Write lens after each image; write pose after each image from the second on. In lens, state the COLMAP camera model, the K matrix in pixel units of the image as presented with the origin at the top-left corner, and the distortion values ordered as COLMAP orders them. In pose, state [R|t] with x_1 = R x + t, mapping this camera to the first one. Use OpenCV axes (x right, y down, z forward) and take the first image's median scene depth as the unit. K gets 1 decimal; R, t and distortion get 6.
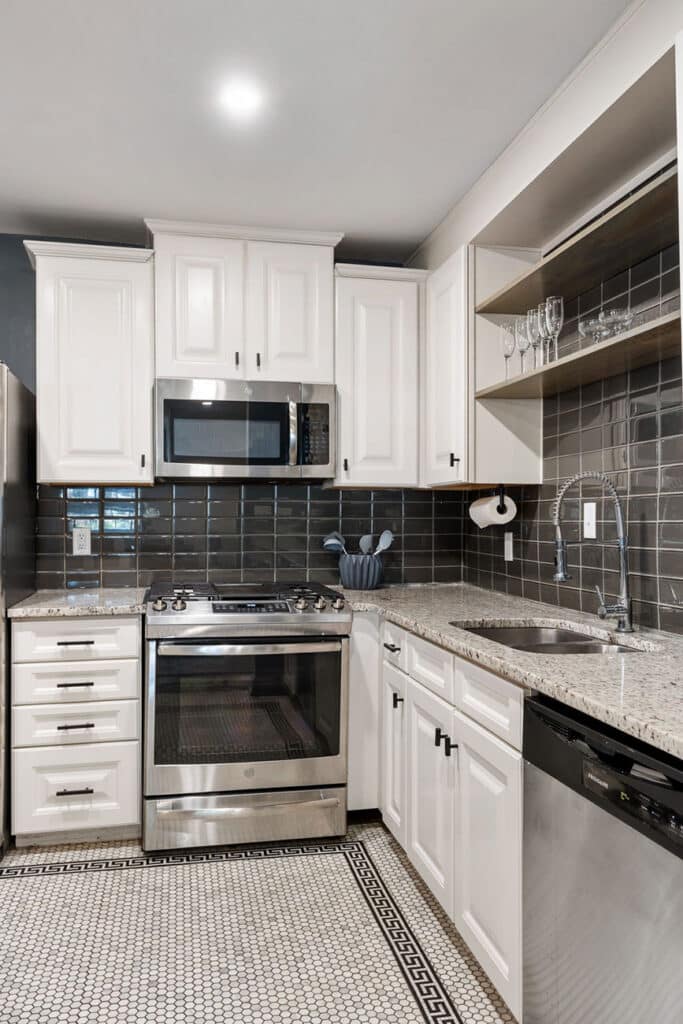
lens RADIAL K [[781.0, 0, 341.5], [0, 781.0, 512.0], [0, 0, 1]] dist [0.005476, 0.003682]
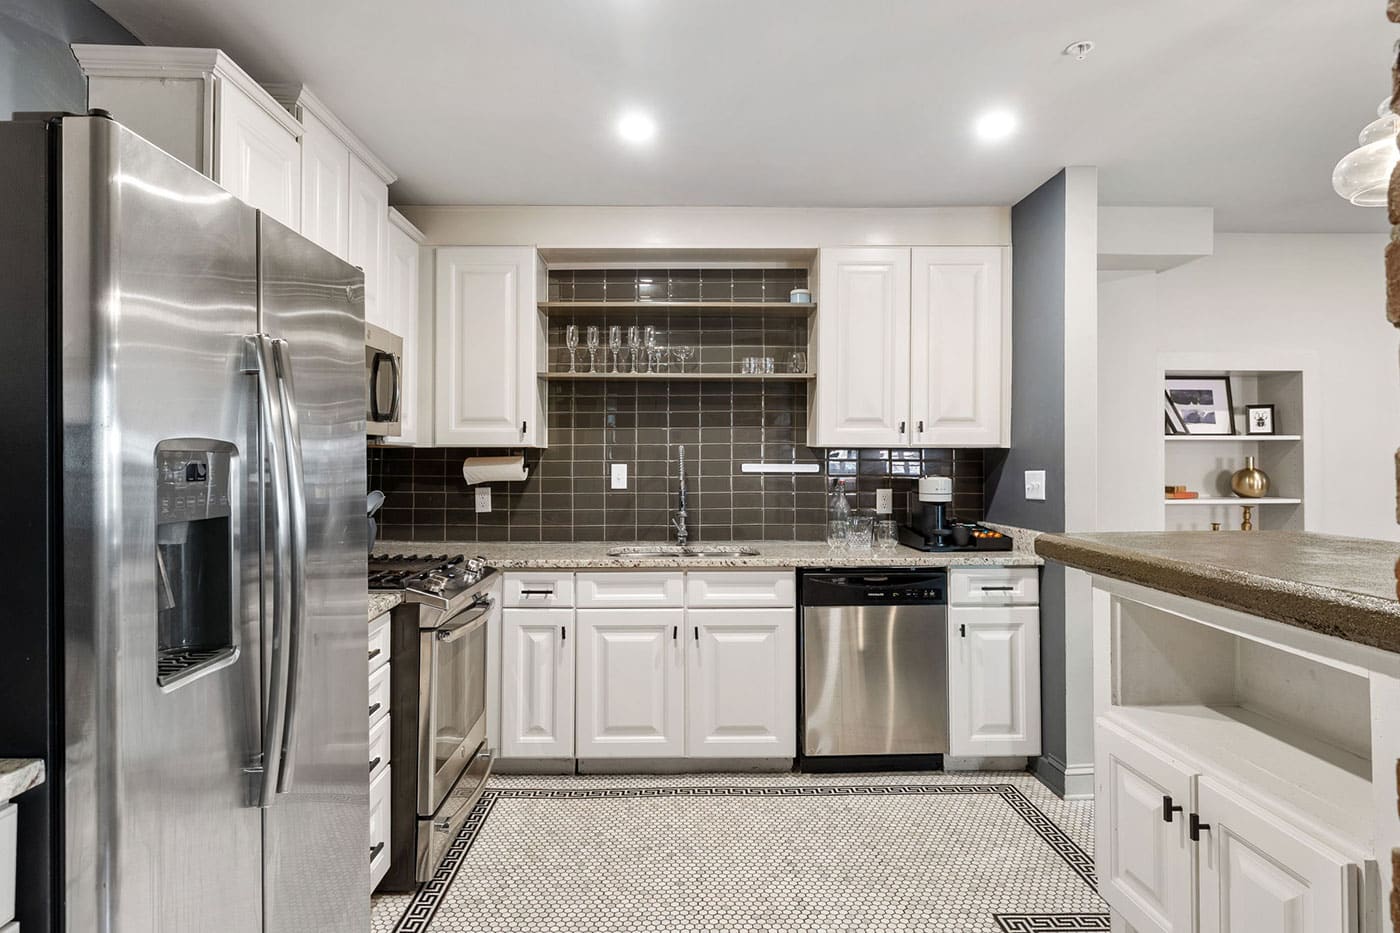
lens RADIAL K [[800.0, 0, 679.3], [0, 800.0, 454.6], [0, 0, 1]] dist [-0.000403, -0.000051]
pose [[0.202128, 0.002694, 0.979355, -0.948191], [-0.004542, 0.999988, -0.001813, -0.023503], [-0.979349, -0.004081, 0.202138, 0.512086]]
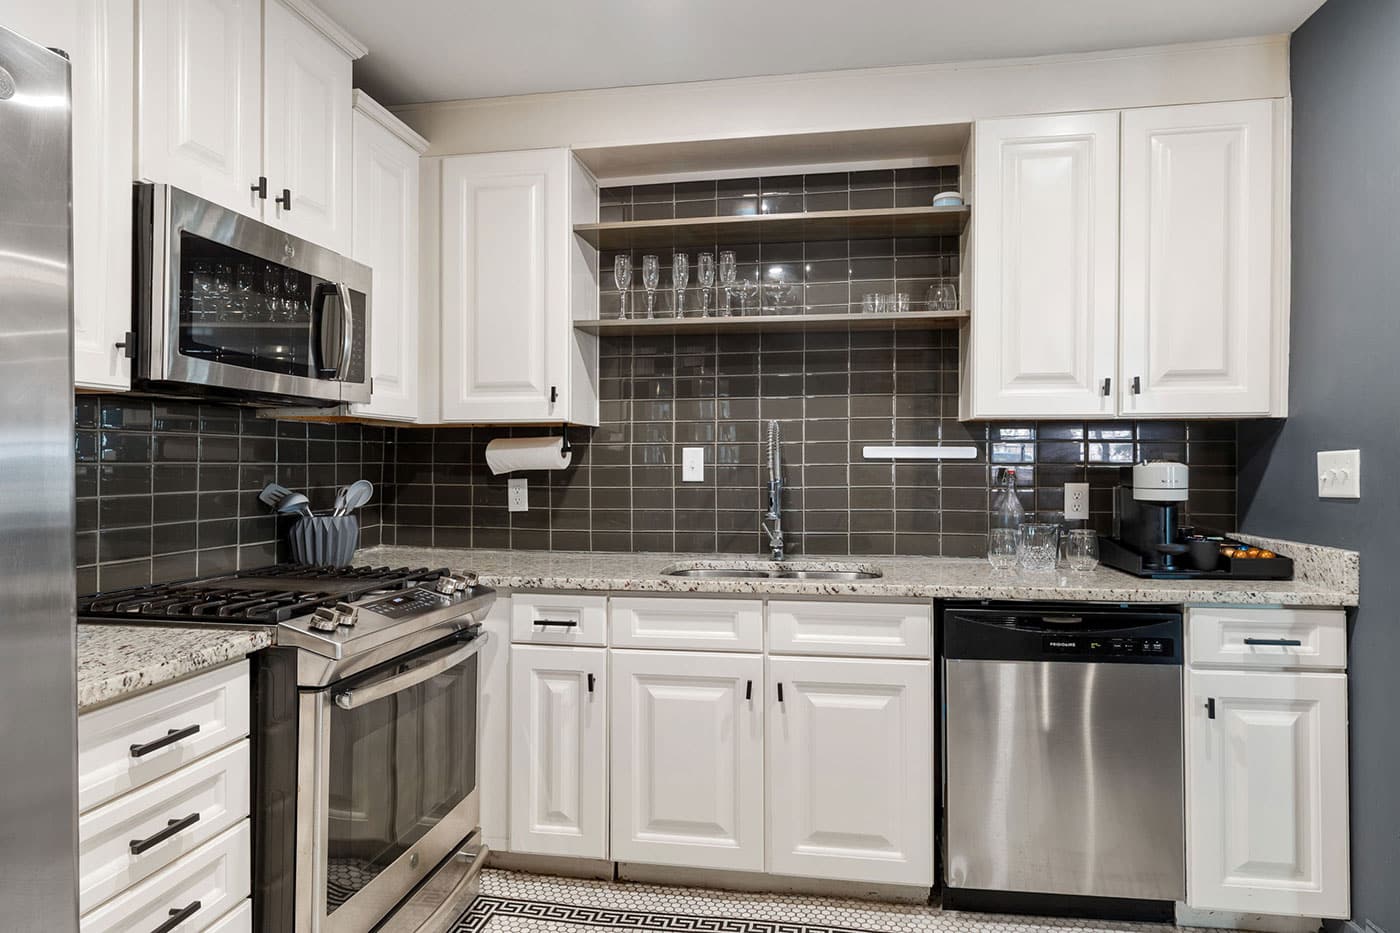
lens RADIAL K [[828.5, 0, 703.6], [0, 828.5, 461.6], [0, 0, 1]] dist [-0.007079, 0.000797]
pose [[0.368964, -0.000034, 0.929444, -0.616668], [-0.004002, 0.999991, 0.001625, 0.004457], [-0.929435, -0.004319, 0.368960, 0.494949]]
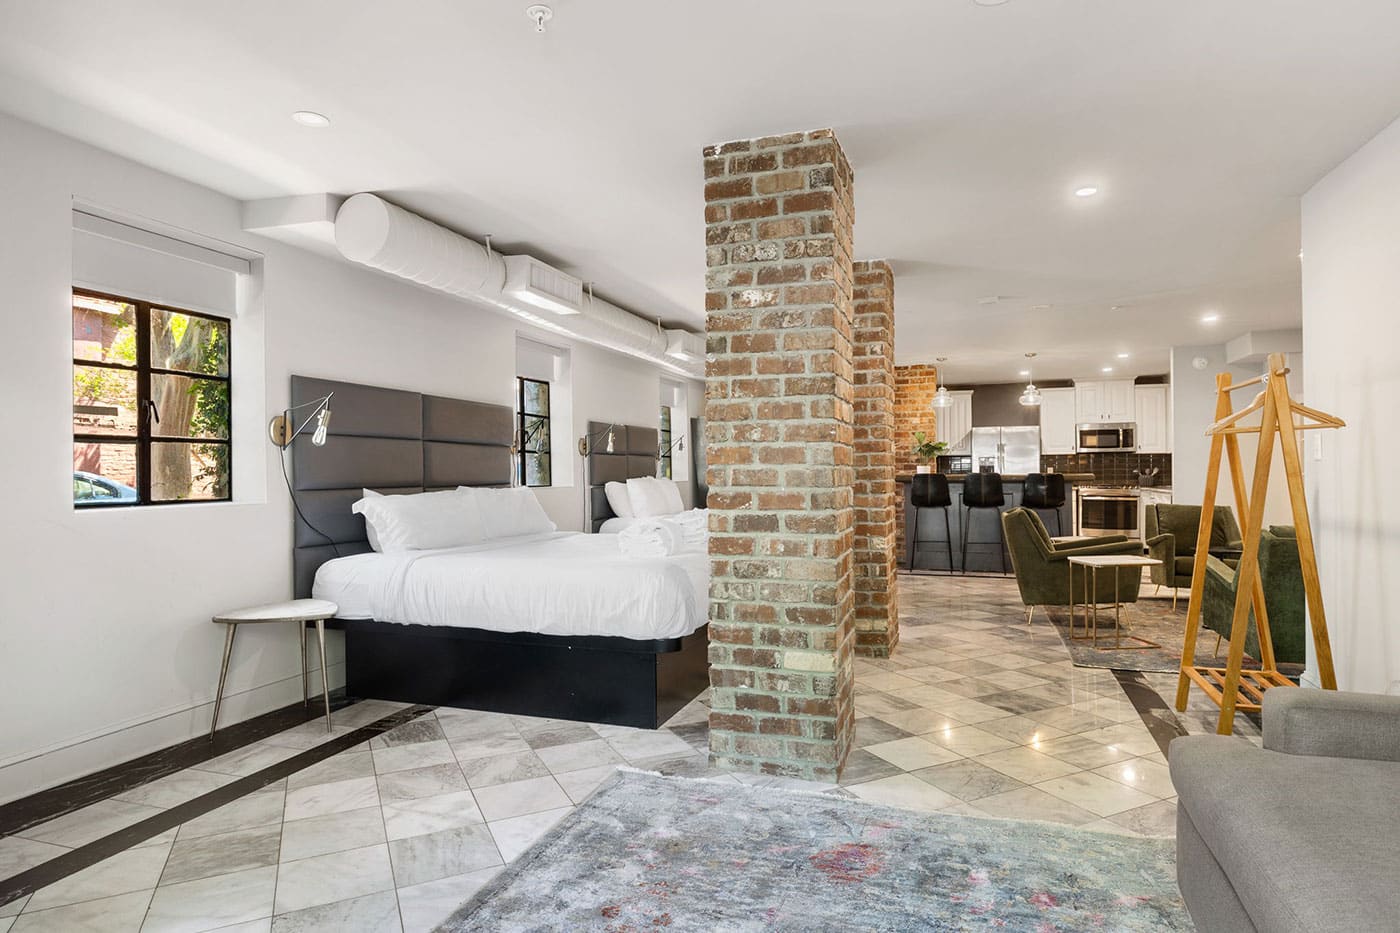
lens RADIAL K [[777.9, 0, 700.0], [0, 777.9, 466.5], [0, 0, 1]] dist [0.000722, 0.001328]
pose [[0.851724, -0.013225, -0.523824, 0.155957], [0.013415, 0.999904, -0.003433, 0.007934], [0.523820, -0.004103, 0.851819, -2.965729]]
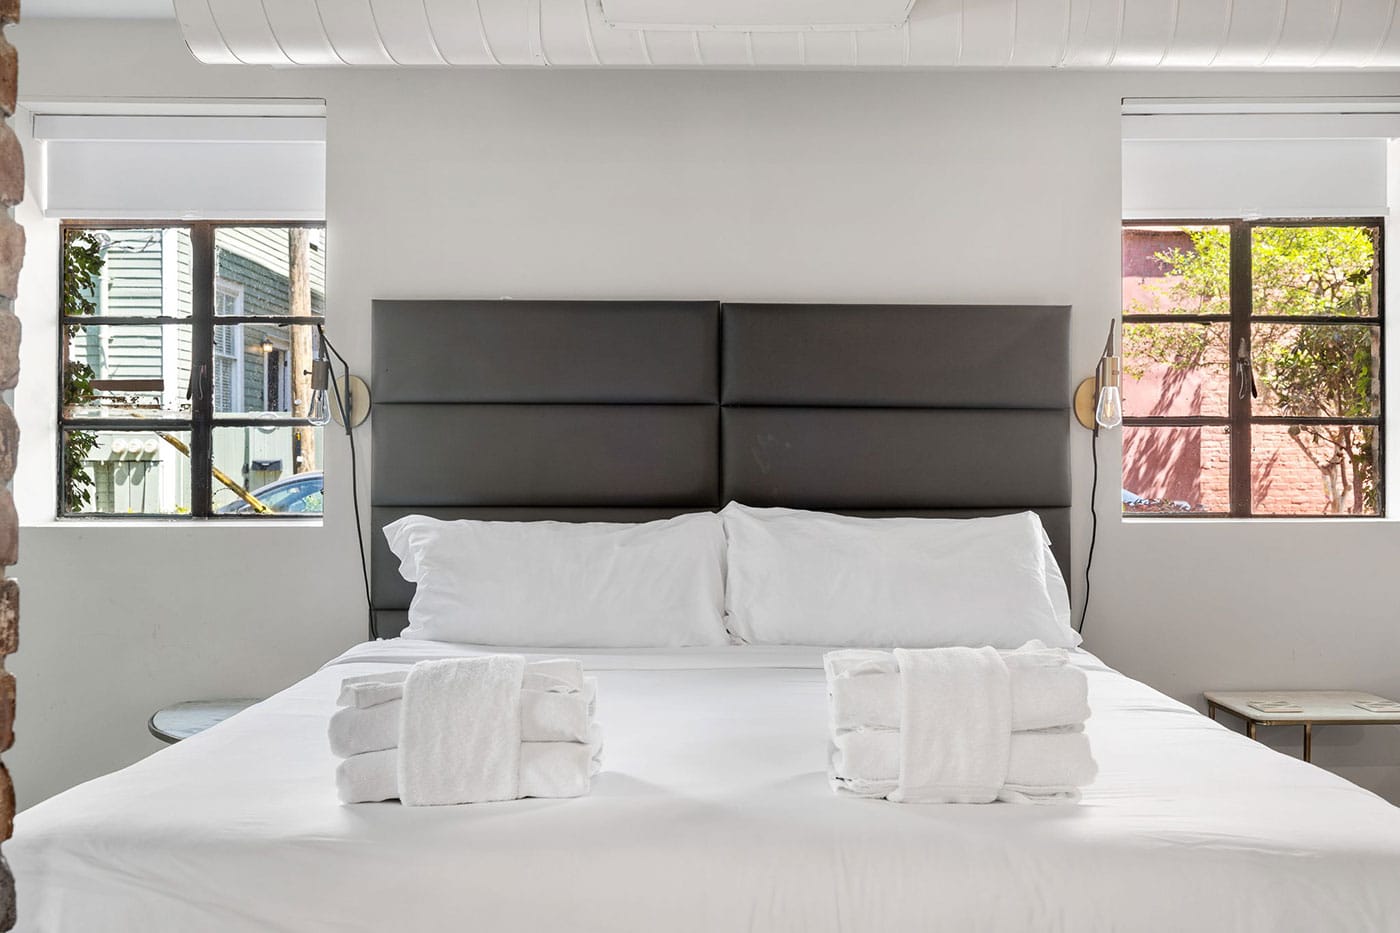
lens RADIAL K [[1125.4, 0, 700.0], [0, 1125.4, 466.5], [0, 0, 1]] dist [0.007068, 0.003391]
pose [[-0.230490, -0.005278, -0.973060, 0.099972], [-0.000765, 0.999986, -0.005243, 0.006797], [0.973074, -0.000464, -0.230491, -2.737436]]
